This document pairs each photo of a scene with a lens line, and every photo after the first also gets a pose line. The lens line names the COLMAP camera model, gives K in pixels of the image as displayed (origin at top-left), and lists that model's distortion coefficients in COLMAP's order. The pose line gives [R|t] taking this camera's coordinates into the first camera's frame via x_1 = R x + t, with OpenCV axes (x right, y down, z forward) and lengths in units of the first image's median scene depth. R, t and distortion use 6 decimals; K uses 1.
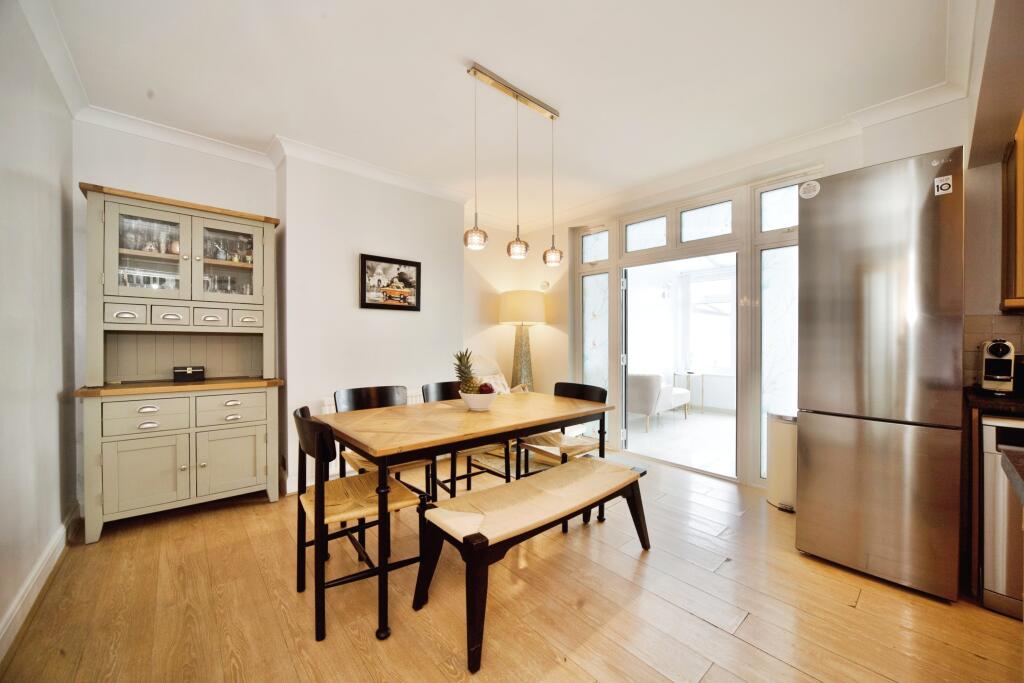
lens RADIAL K [[388.2, 0, 512.0], [0, 388.2, 341.5], [0, 0, 1]] dist [-0.000122, 0.000026]
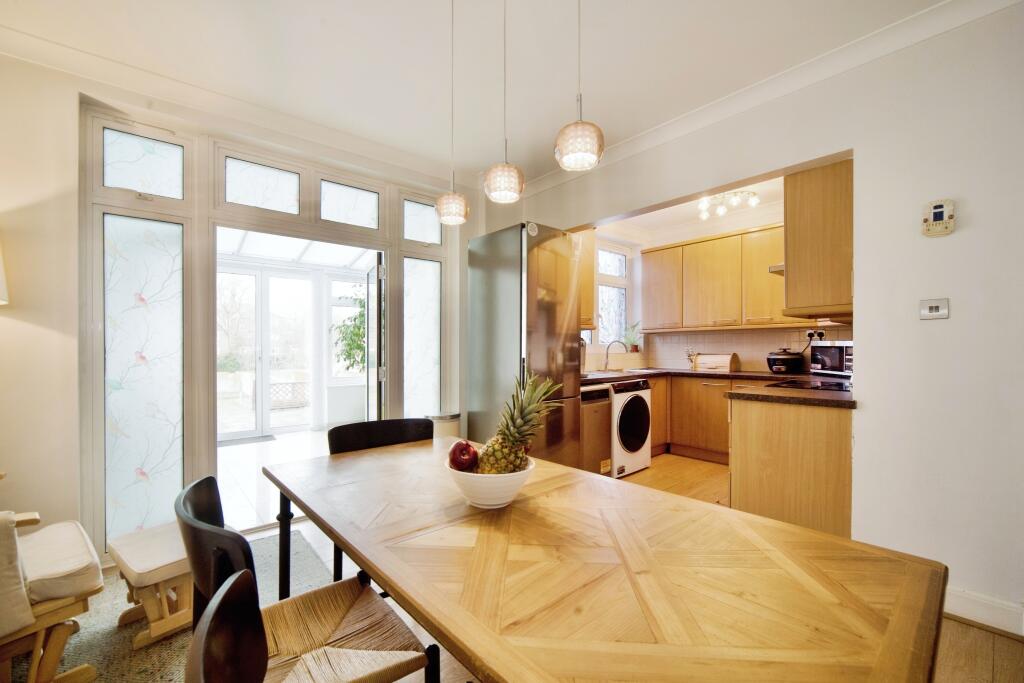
lens RADIAL K [[415.4, 0, 500.7], [0, 415.4, 345.7], [0, 0, 1]] dist [-0.000714, -0.000030]
pose [[0.043429, -0.001035, 0.999056, -0.361902], [0.009285, 0.999957, 0.000632, -0.003888], [-0.999013, 0.009248, 0.043437, 0.615125]]
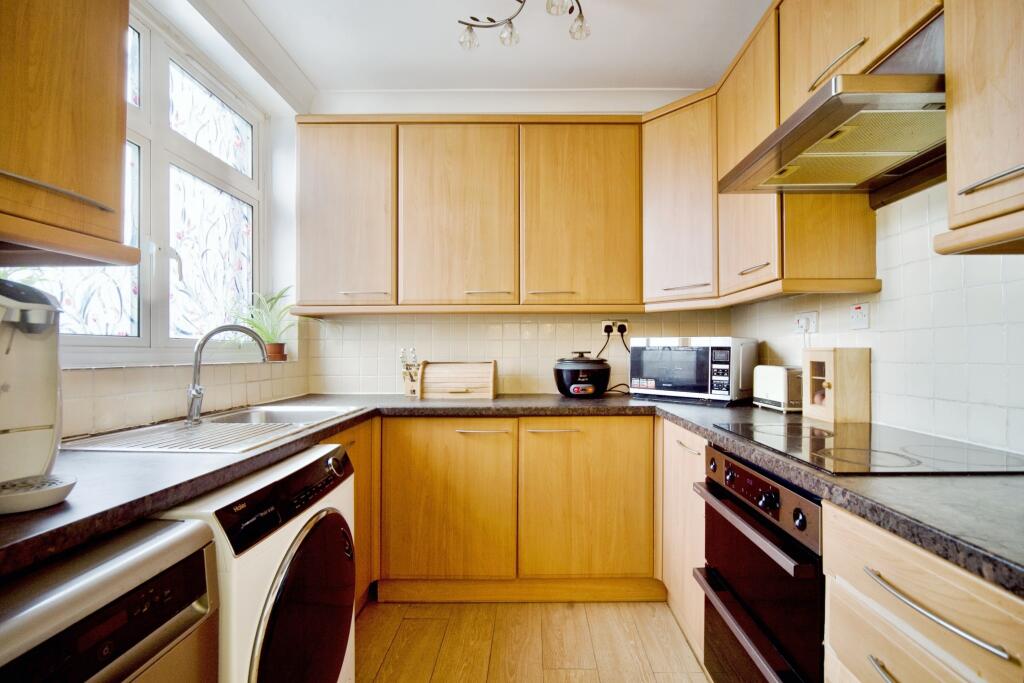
lens RADIAL K [[462.6, 0, 531.3], [0, 462.6, 354.9], [0, 0, 1]] dist [-0.022035, -0.000160]
pose [[-0.739168, -0.007486, 0.673479, 0.393539], [0.000365, 0.999934, 0.011516, 0.008540], [-0.673520, 0.008759, -0.739117, 0.452304]]
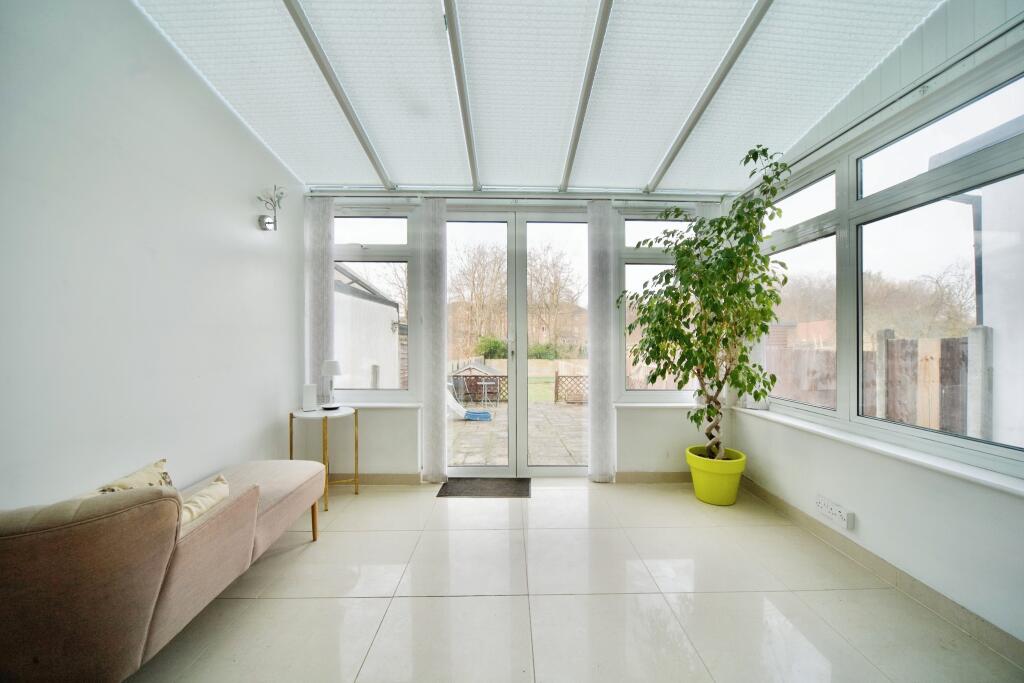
lens RADIAL K [[388.2, 0, 512.0], [0, 388.2, 341.5], [0, 0, 1]] dist [-0.000122, 0.000026]
pose [[0.672402, -0.007498, 0.740148, 0.482724], [0.006709, 0.999969, 0.004035, 0.004370], [-0.740156, 0.002253, 0.672432, 0.974947]]
